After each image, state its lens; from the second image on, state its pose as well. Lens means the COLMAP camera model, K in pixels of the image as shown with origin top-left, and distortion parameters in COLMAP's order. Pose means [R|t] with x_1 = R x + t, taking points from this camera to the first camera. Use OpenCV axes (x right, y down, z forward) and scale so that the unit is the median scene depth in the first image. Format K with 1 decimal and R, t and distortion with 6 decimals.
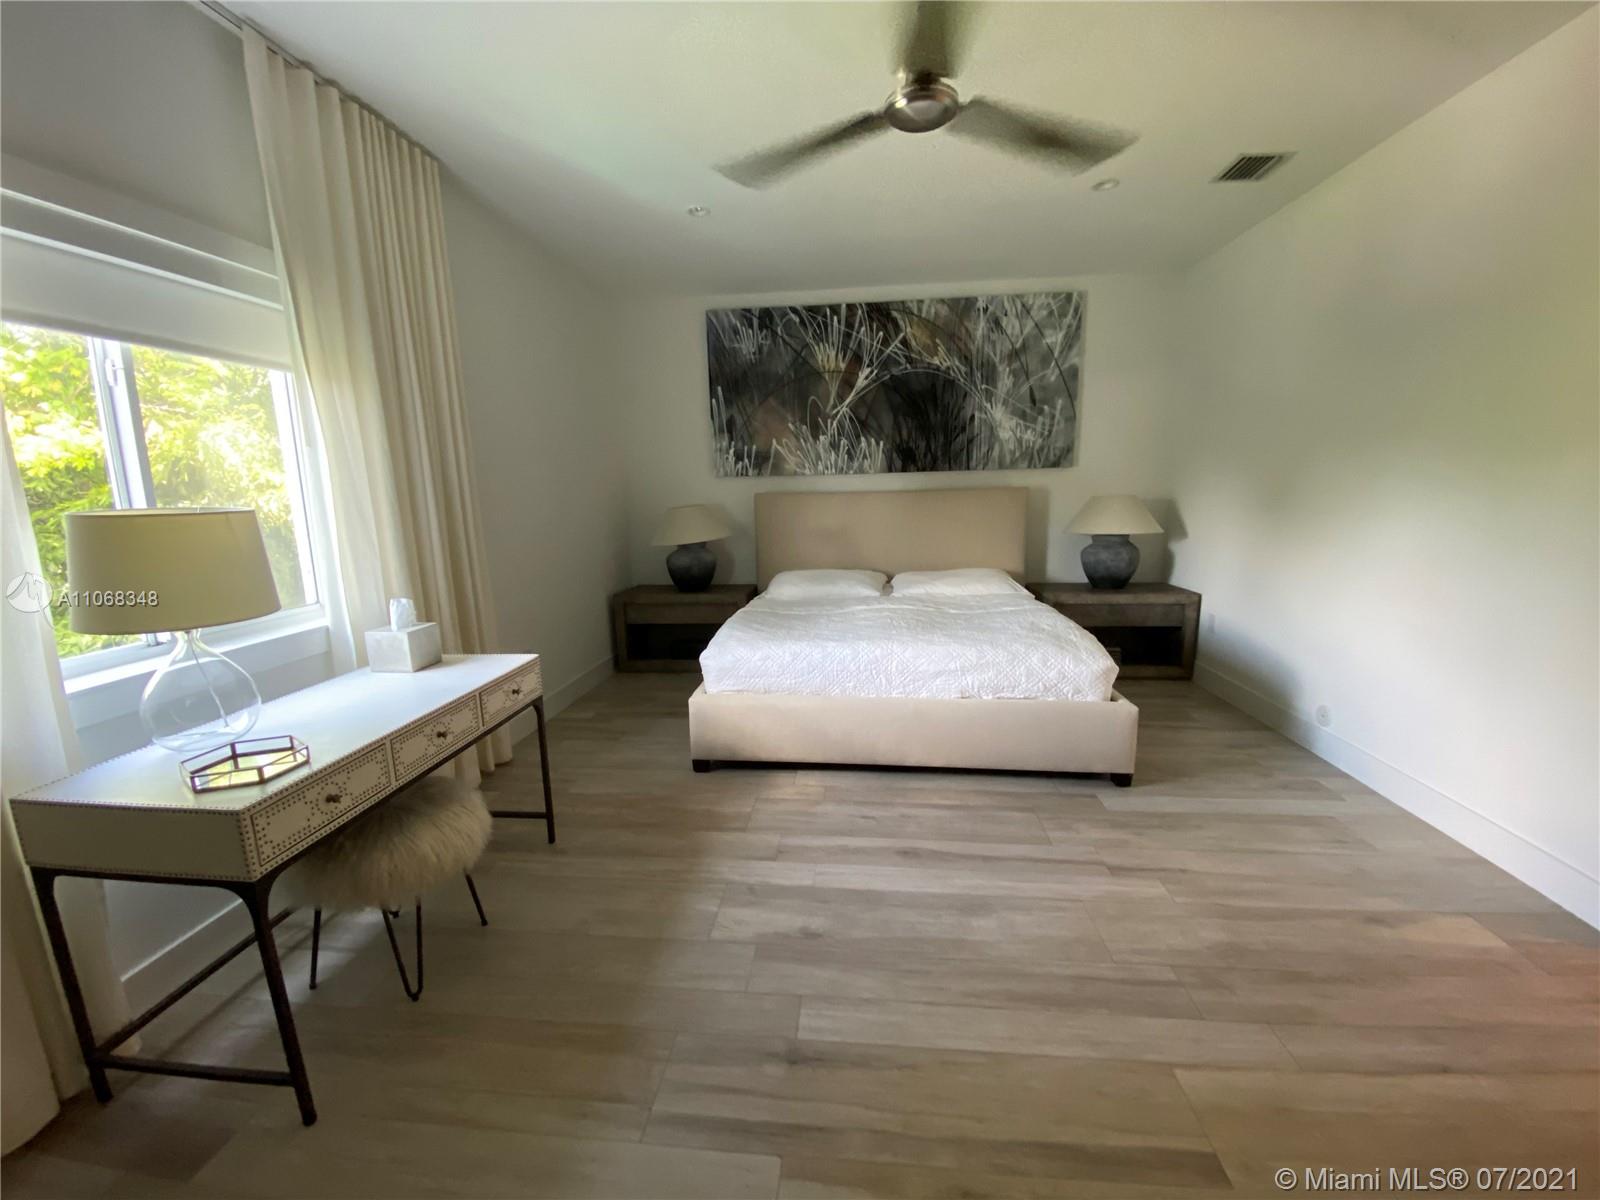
lens RADIAL K [[657.6, 0, 800.0], [0, 657.6, 600.0], [0, 0, 1]] dist [0.038546, -0.025276]
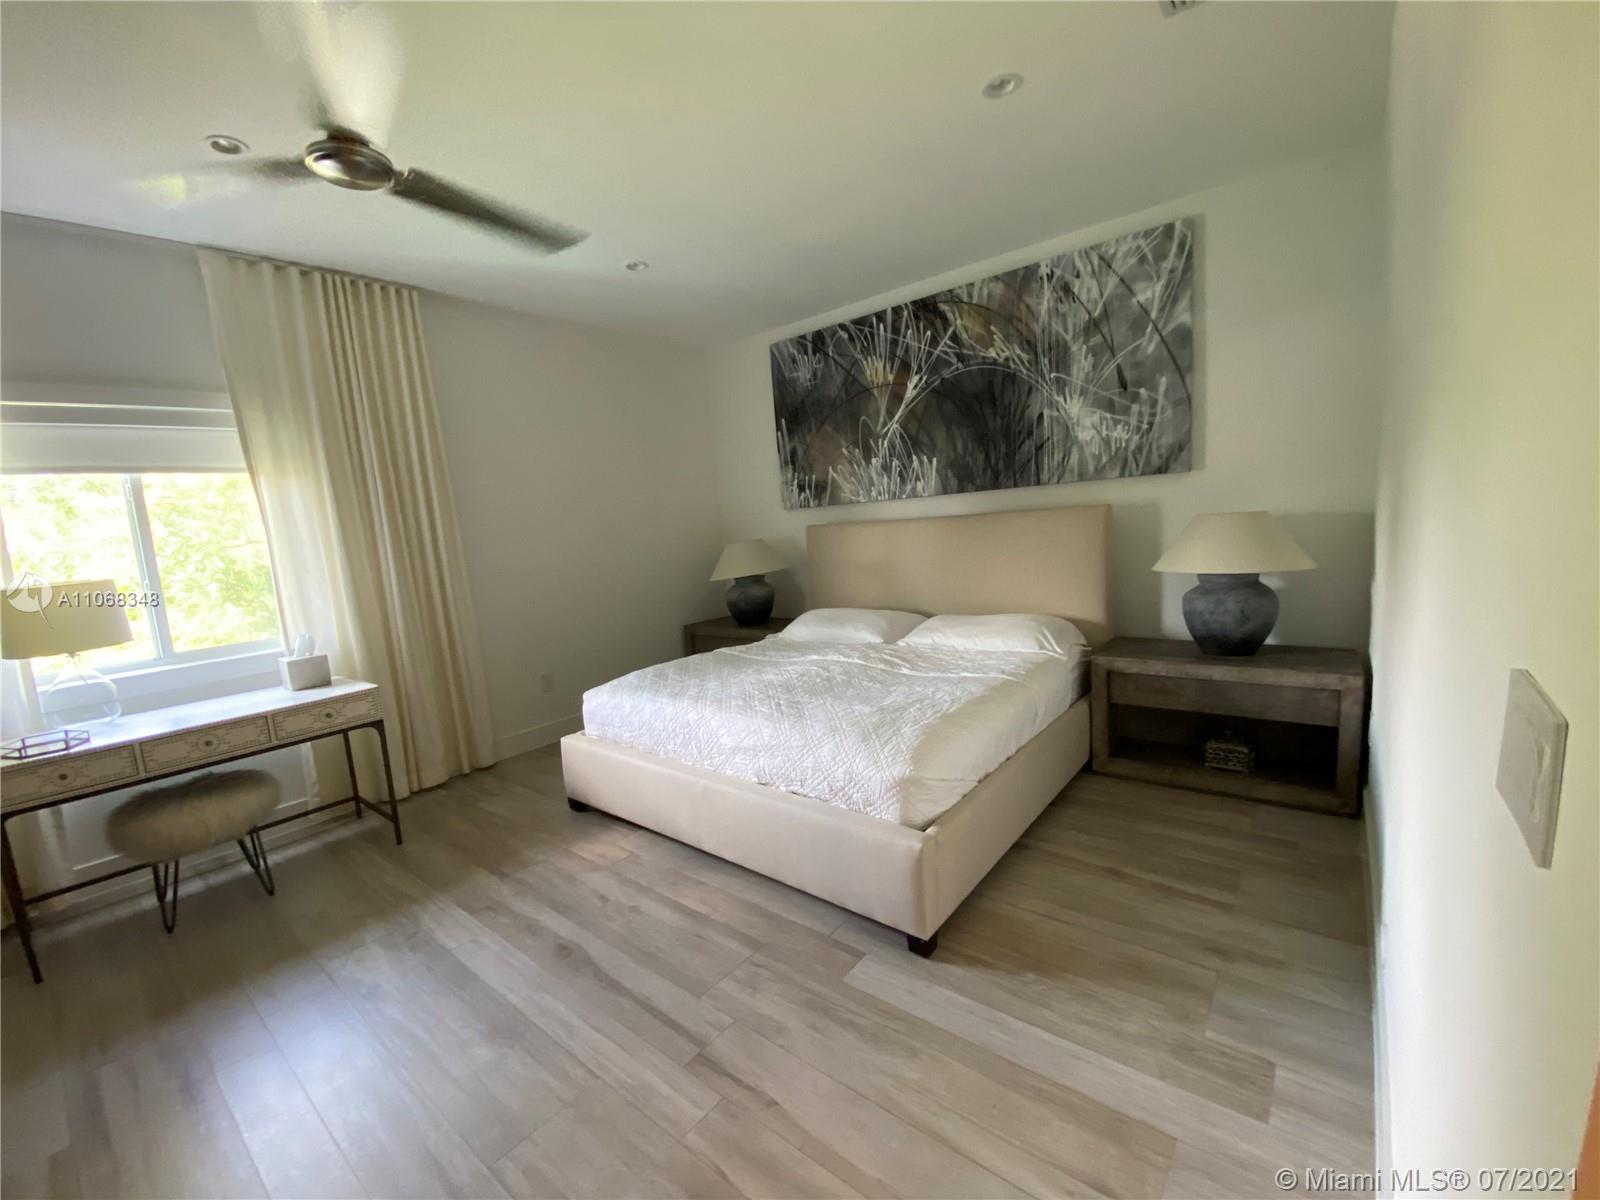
lens RADIAL K [[660.4, 0, 800.0], [0, 660.4, 600.0], [0, 0, 1]] dist [0.000903, -0.000247]
pose [[0.830134, 0.024562, -0.557023, 0.463216], [-0.039395, 0.999116, -0.014655, -0.042779], [0.556170, 0.034110, 0.830368, 0.218215]]
